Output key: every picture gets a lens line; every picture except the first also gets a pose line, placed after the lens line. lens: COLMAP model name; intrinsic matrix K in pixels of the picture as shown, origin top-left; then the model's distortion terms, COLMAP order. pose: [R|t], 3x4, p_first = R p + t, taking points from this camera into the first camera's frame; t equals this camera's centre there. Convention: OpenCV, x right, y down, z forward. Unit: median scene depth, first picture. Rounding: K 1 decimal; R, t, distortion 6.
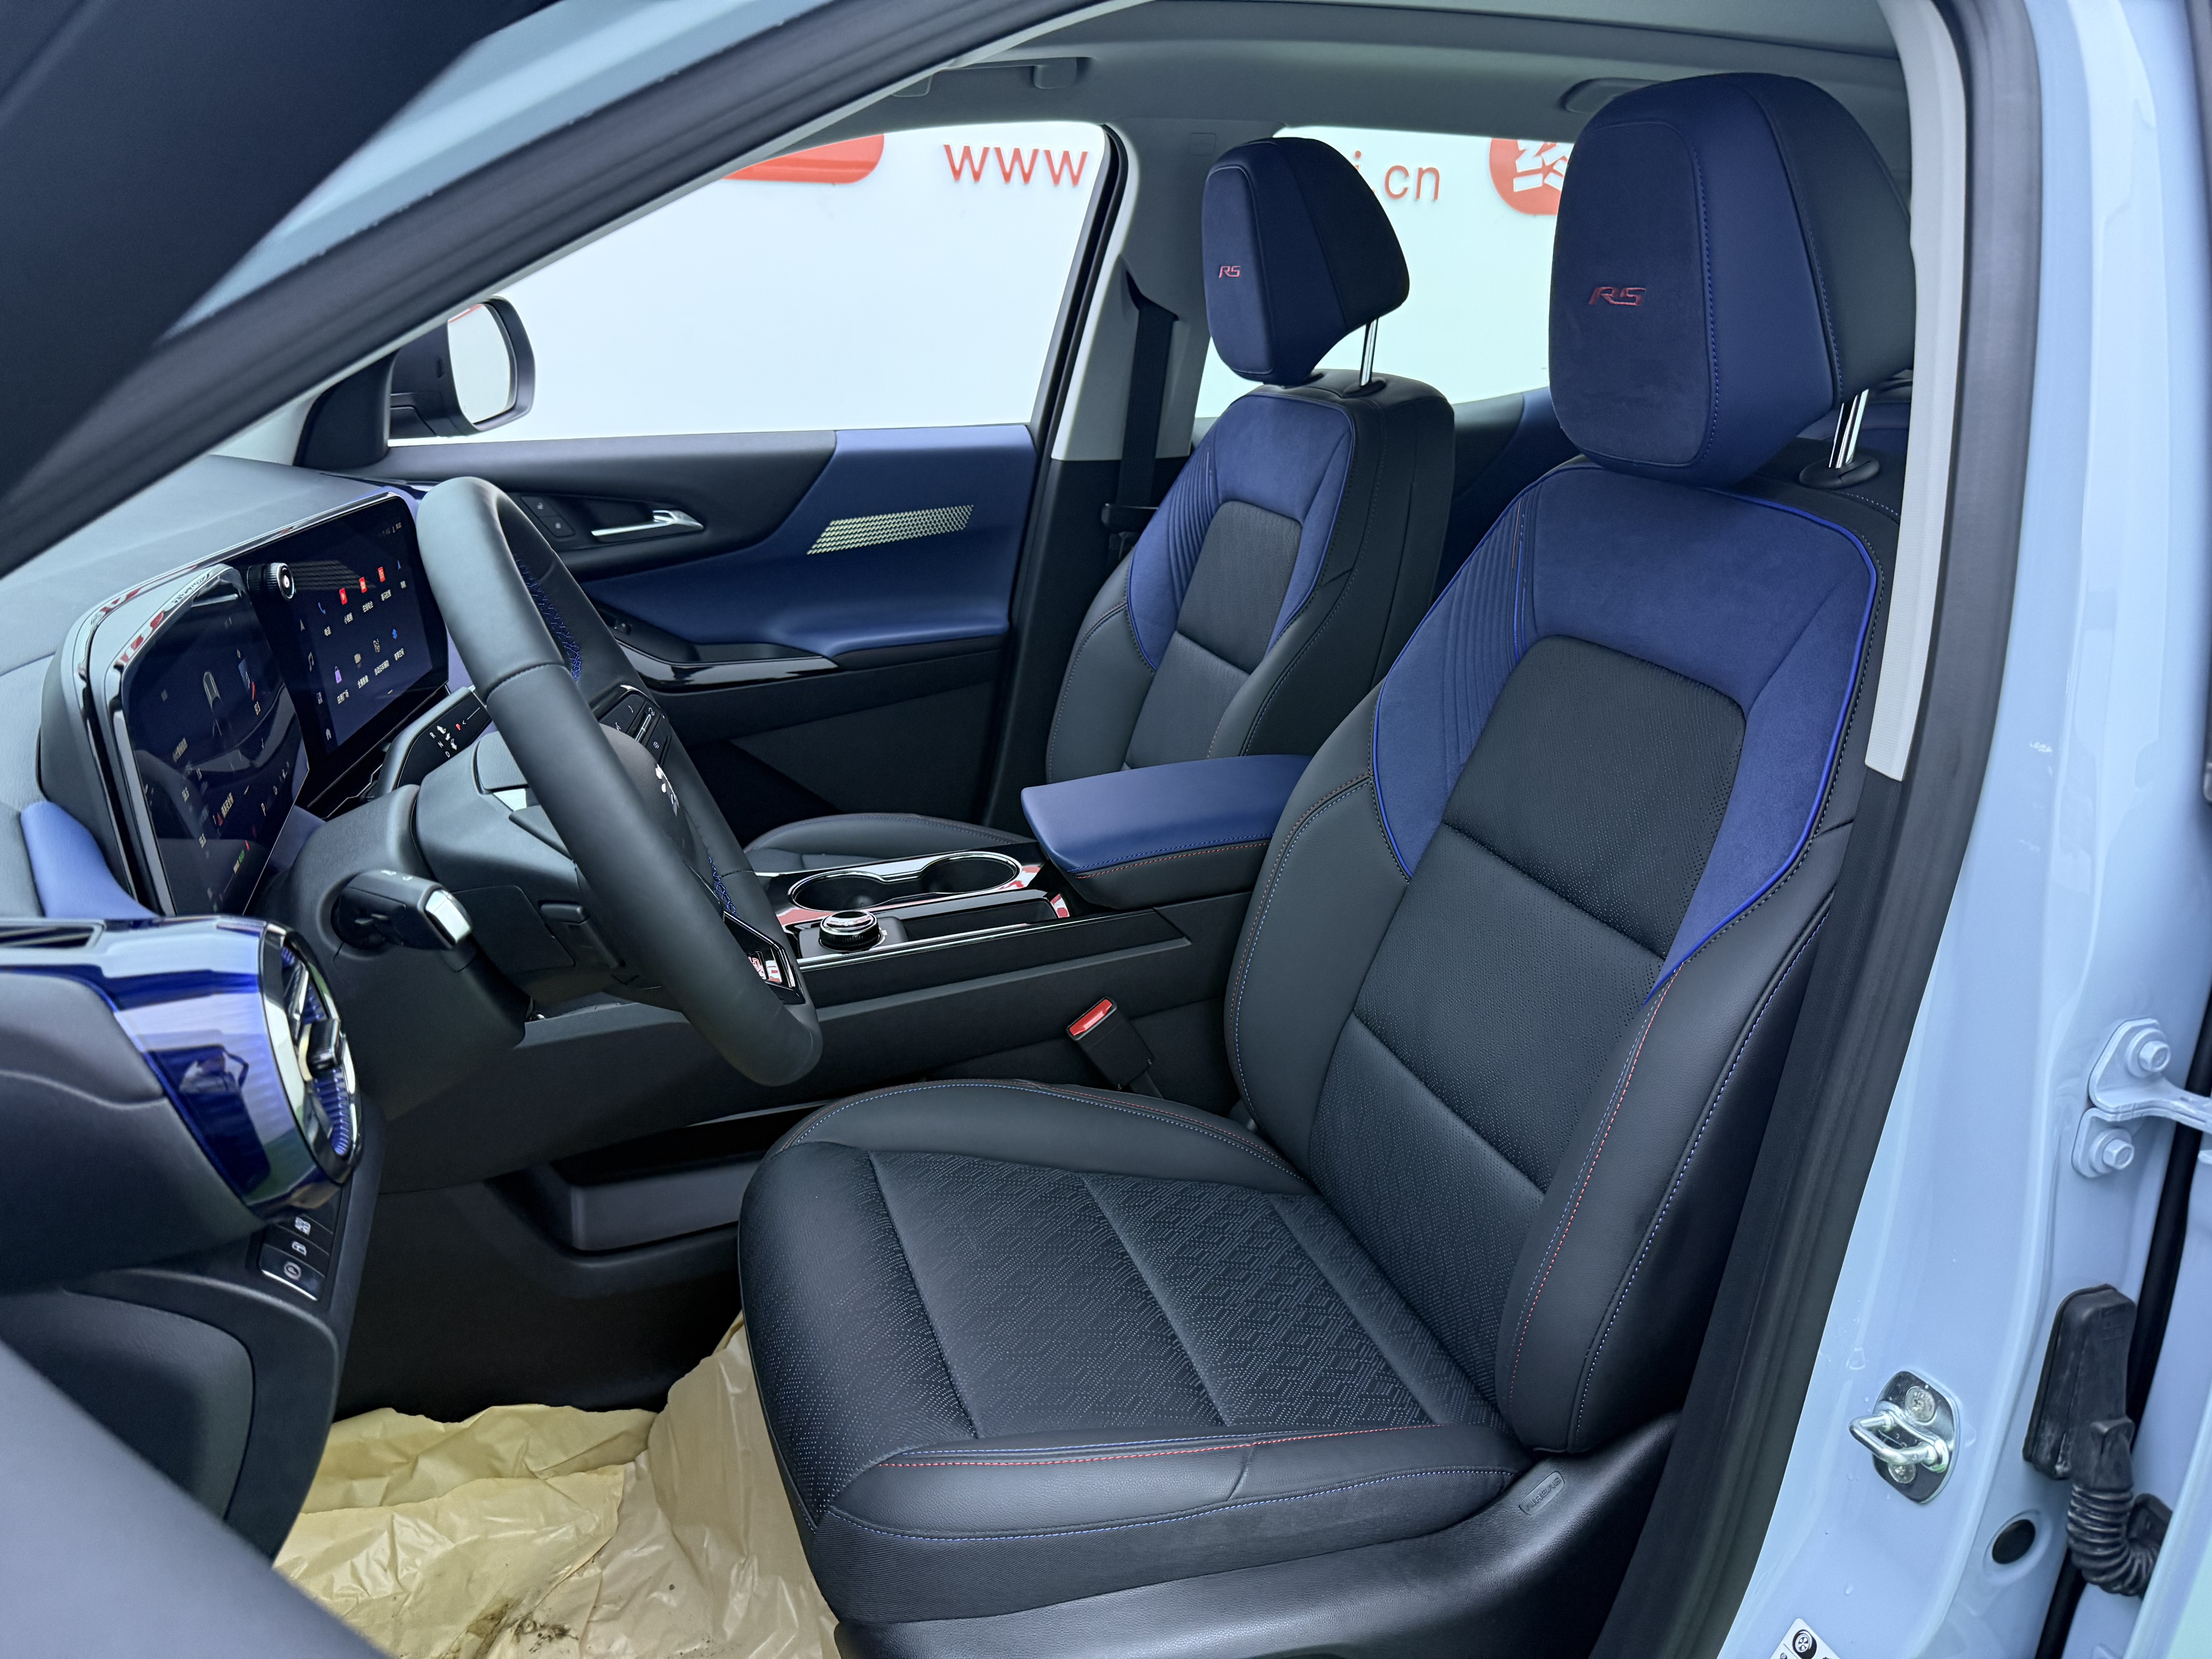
lens RADIAL K [[1528.6, 0, 1106.0], [0, 1528.6, 829.5], [0, 0, 1]] dist [0.050915, -0.172912]
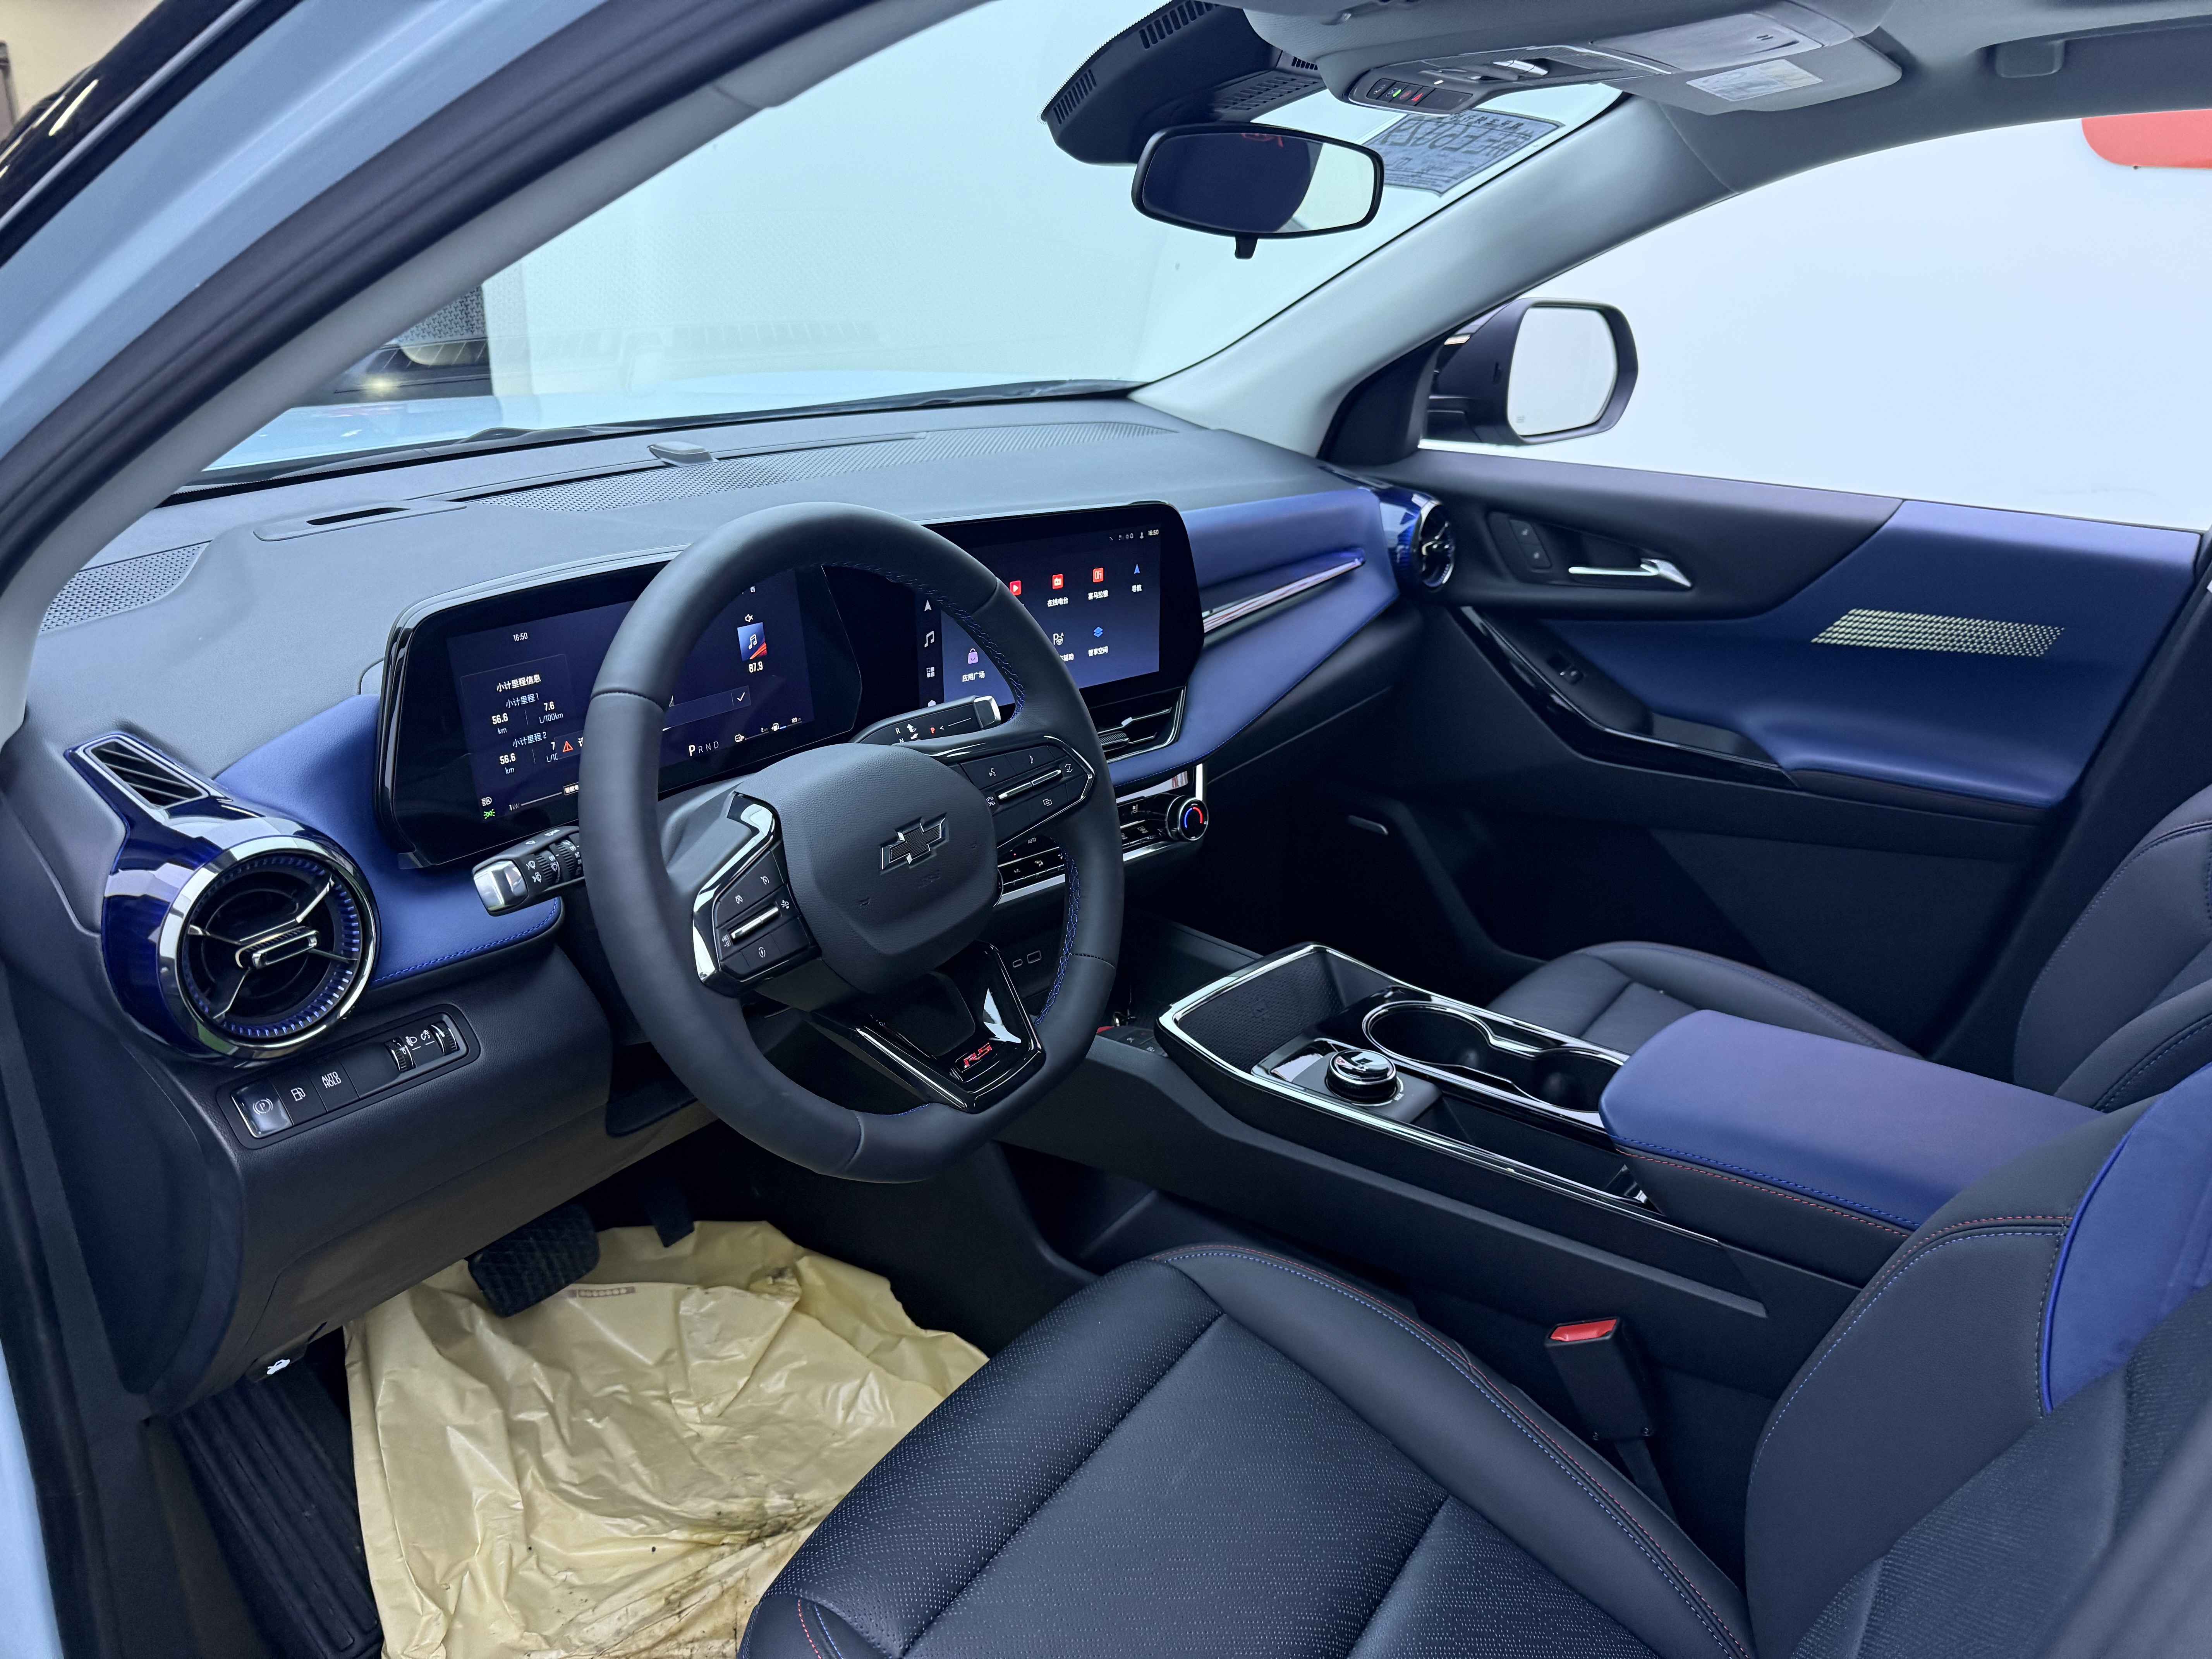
lens RADIAL K [[1528.6, 0, 1106.0], [0, 1528.6, 829.5], [0, 0, 1]] dist [0.050915, -0.172912]
pose [[0.569950, 0.312171, -0.760070, 0.258866], [-0.299098, 0.940380, 0.161943, -0.115522], [0.765309, 0.135036, 0.629339, 0.239333]]
